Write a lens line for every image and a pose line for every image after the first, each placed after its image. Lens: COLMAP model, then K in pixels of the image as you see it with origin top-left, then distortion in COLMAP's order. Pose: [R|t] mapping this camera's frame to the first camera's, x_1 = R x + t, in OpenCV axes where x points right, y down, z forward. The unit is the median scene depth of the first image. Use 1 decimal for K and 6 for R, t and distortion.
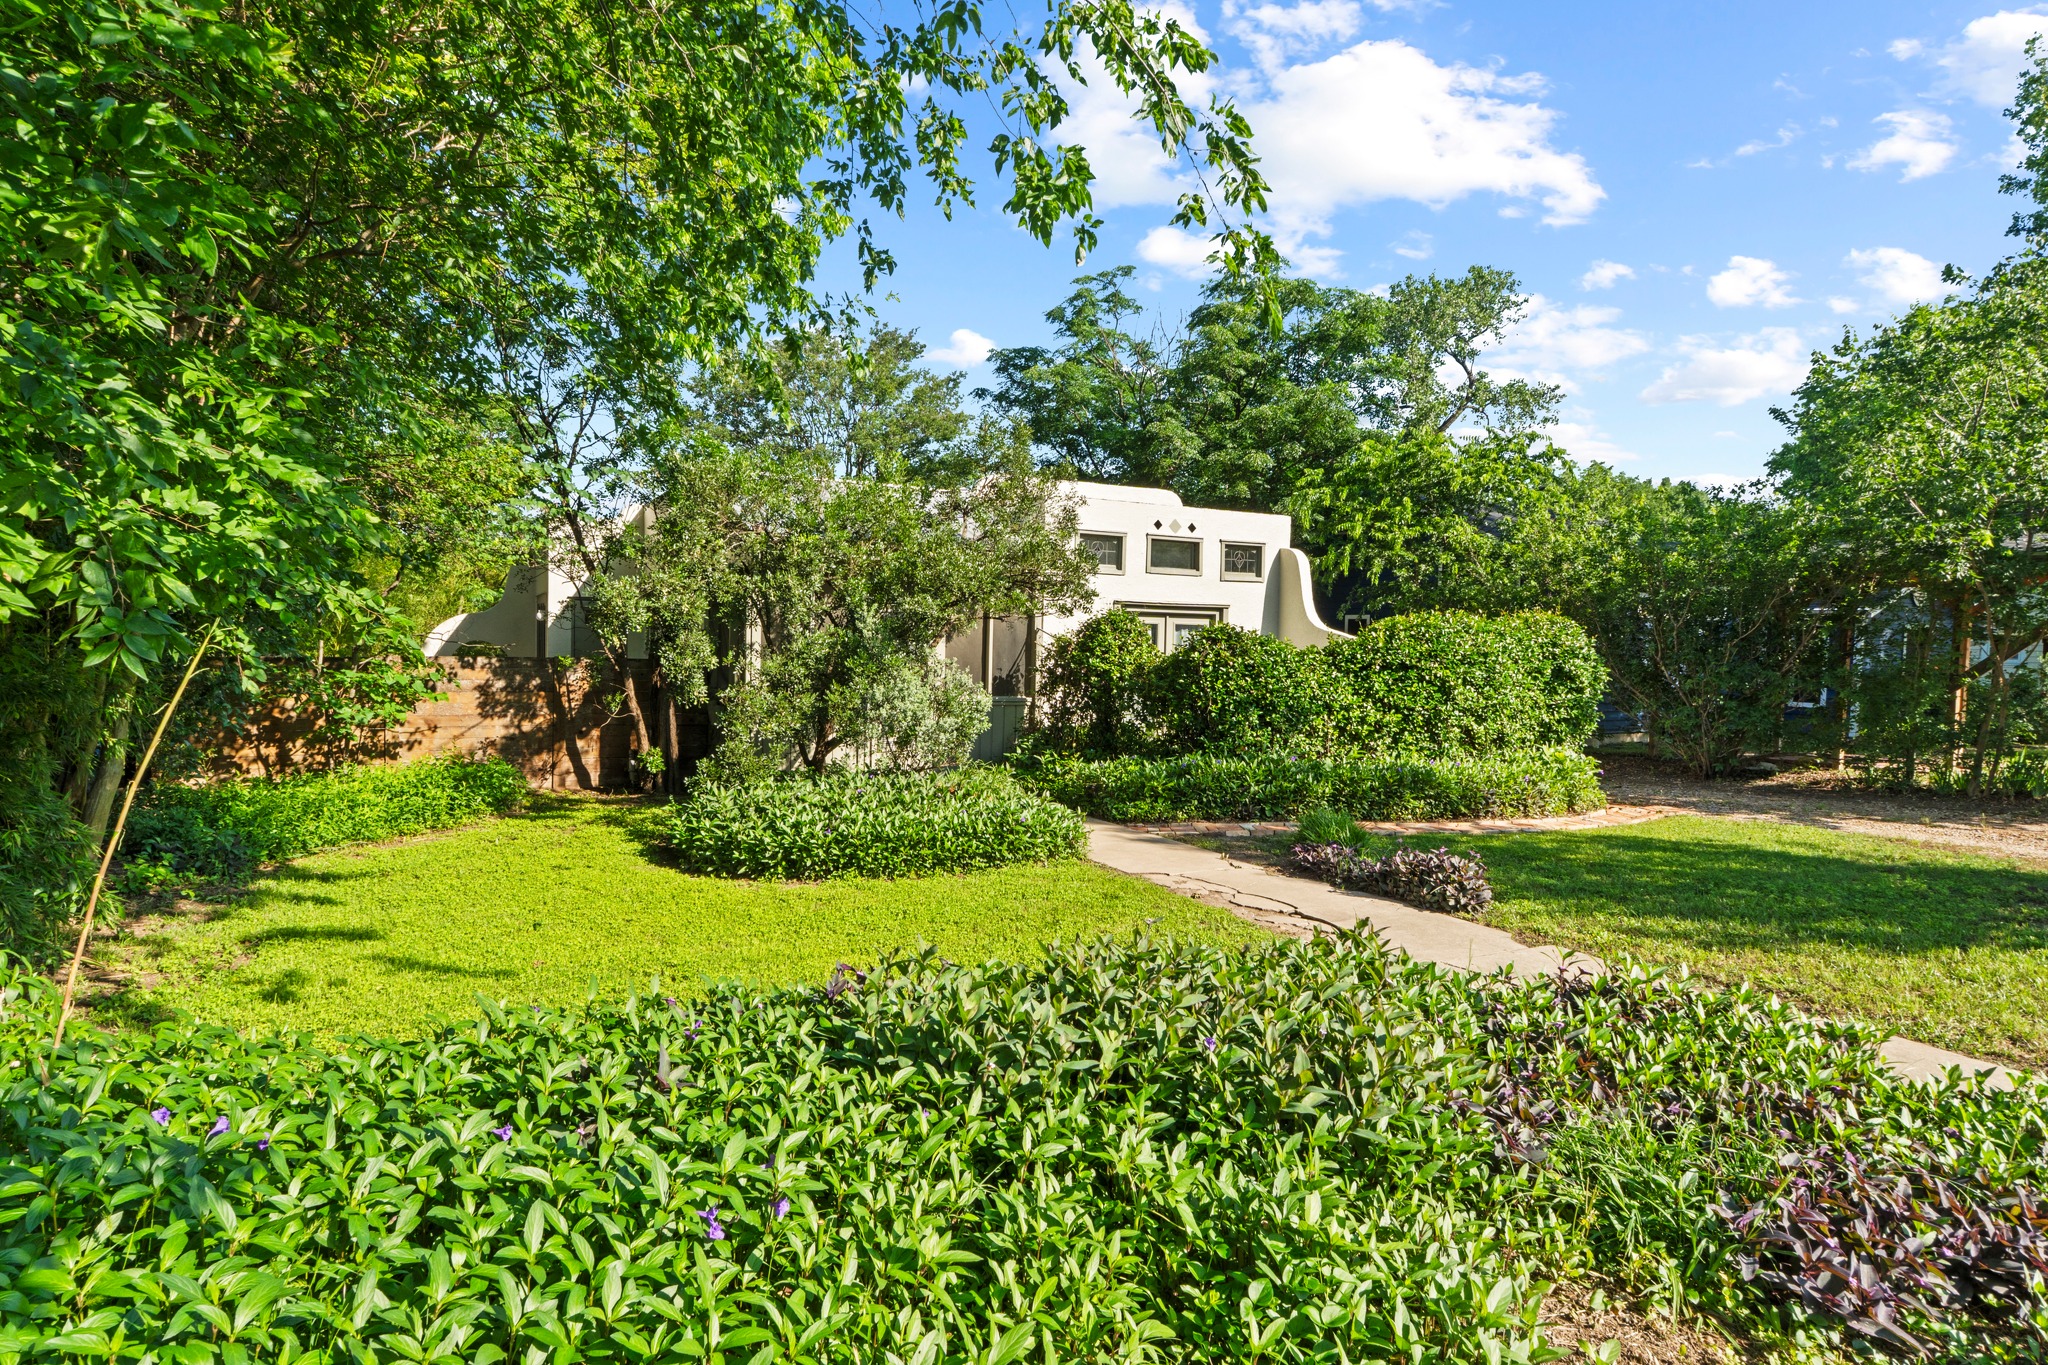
lens RADIAL K [[1086.2, 0, 1022.6], [0, 1086.2, 699.4], [0, 0, 1]] dist [-0.002315, -0.000220]
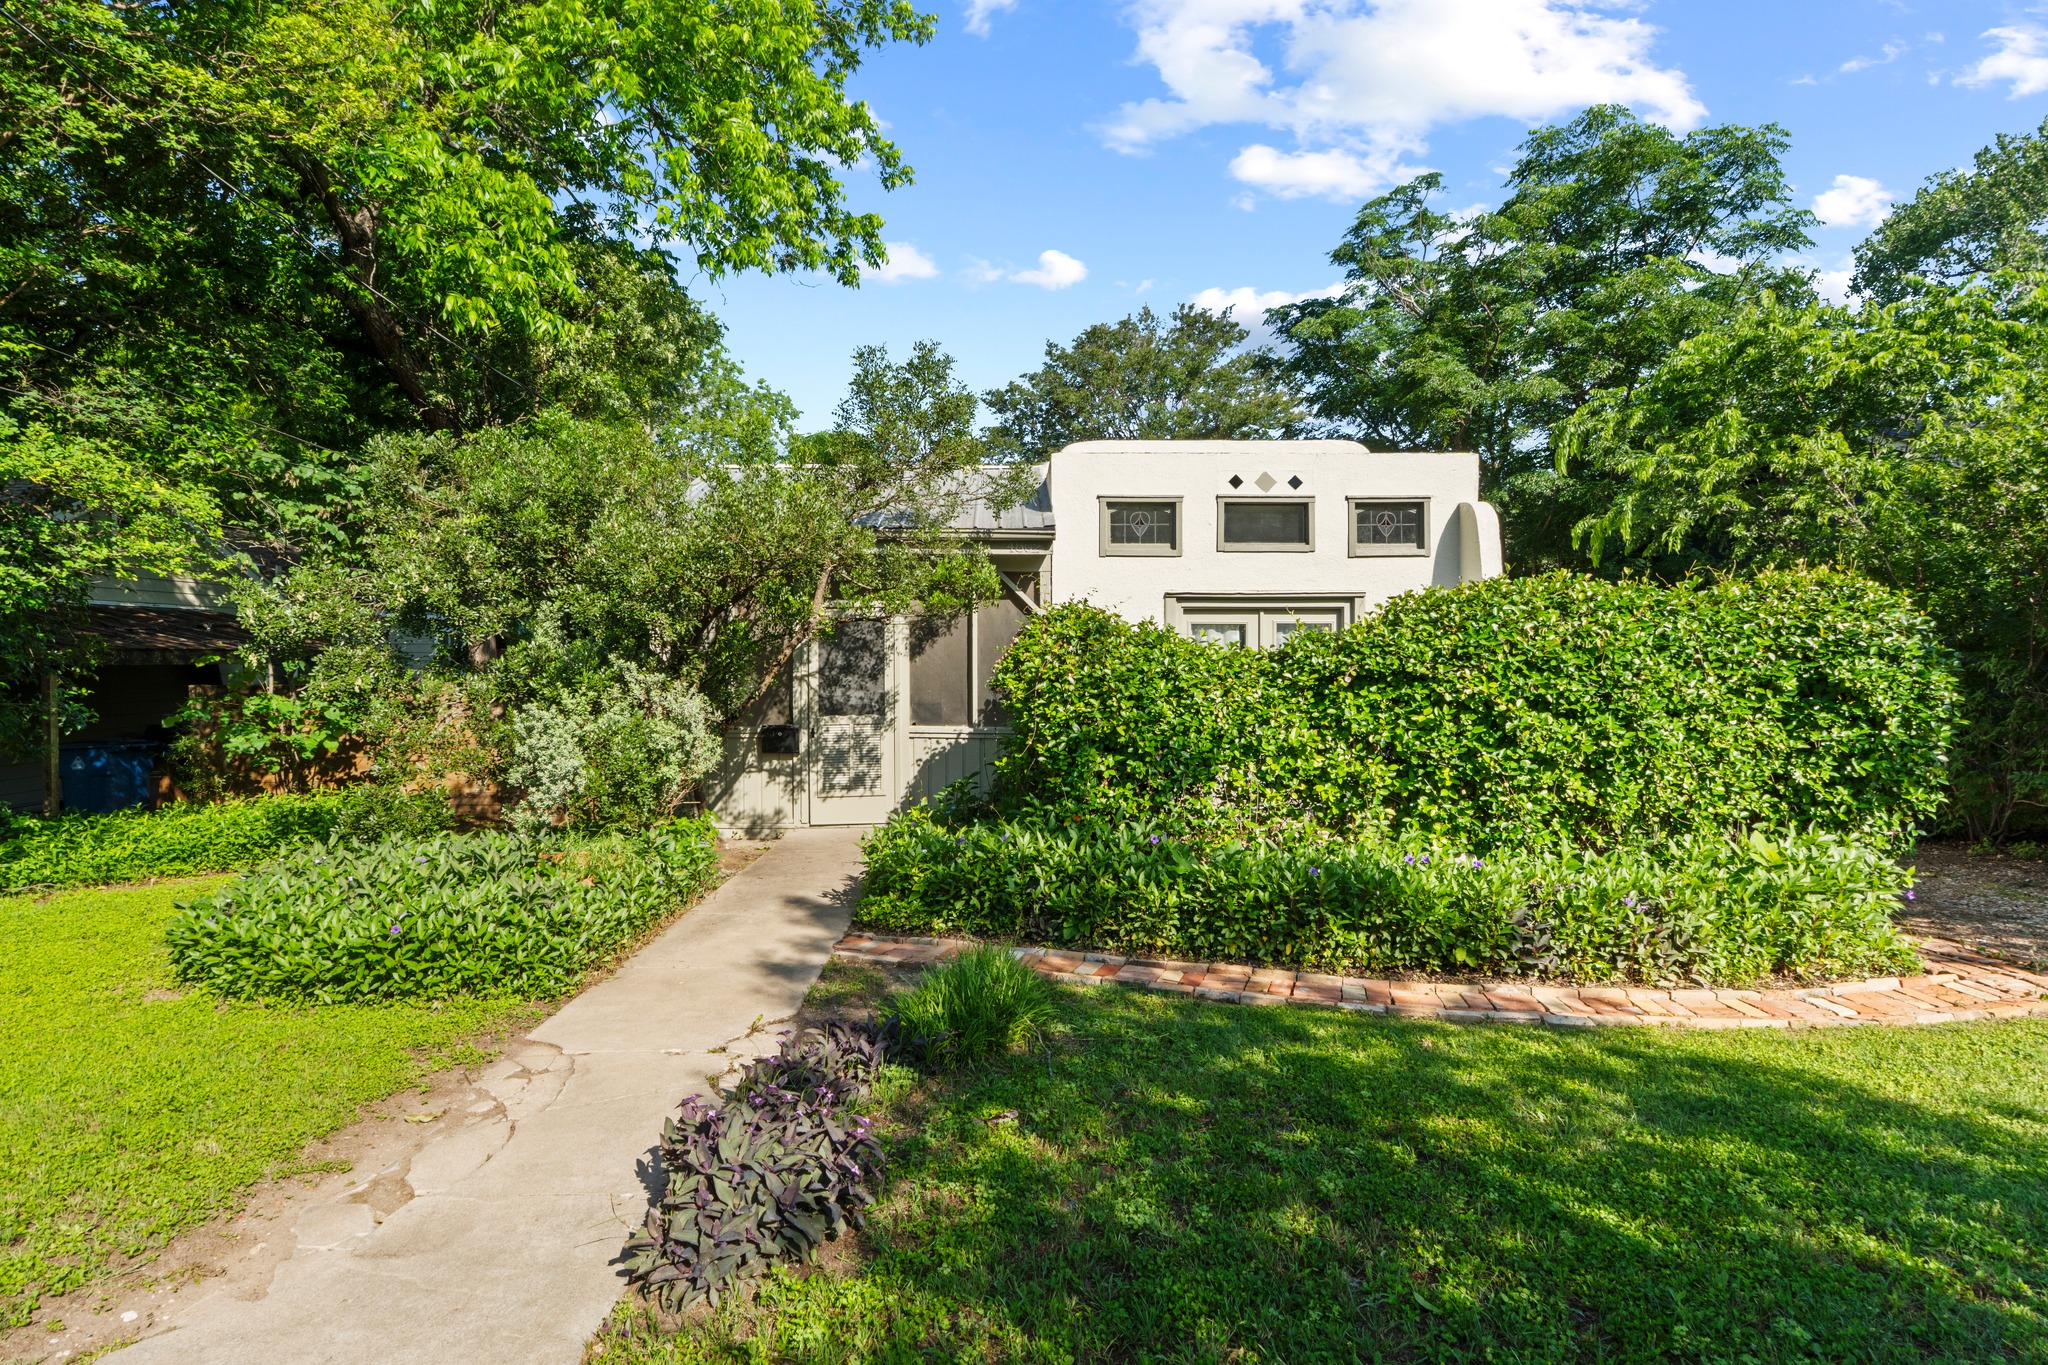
lens RADIAL K [[1086.2, 0, 1022.6], [0, 1086.2, 699.4], [0, 0, 1]] dist [-0.002315, -0.000220]
pose [[0.899389, -0.005810, -0.437112, 0.311079], [-0.003636, 0.999778, -0.020769, -0.005385], [0.437135, 0.020268, 0.899168, 0.316489]]
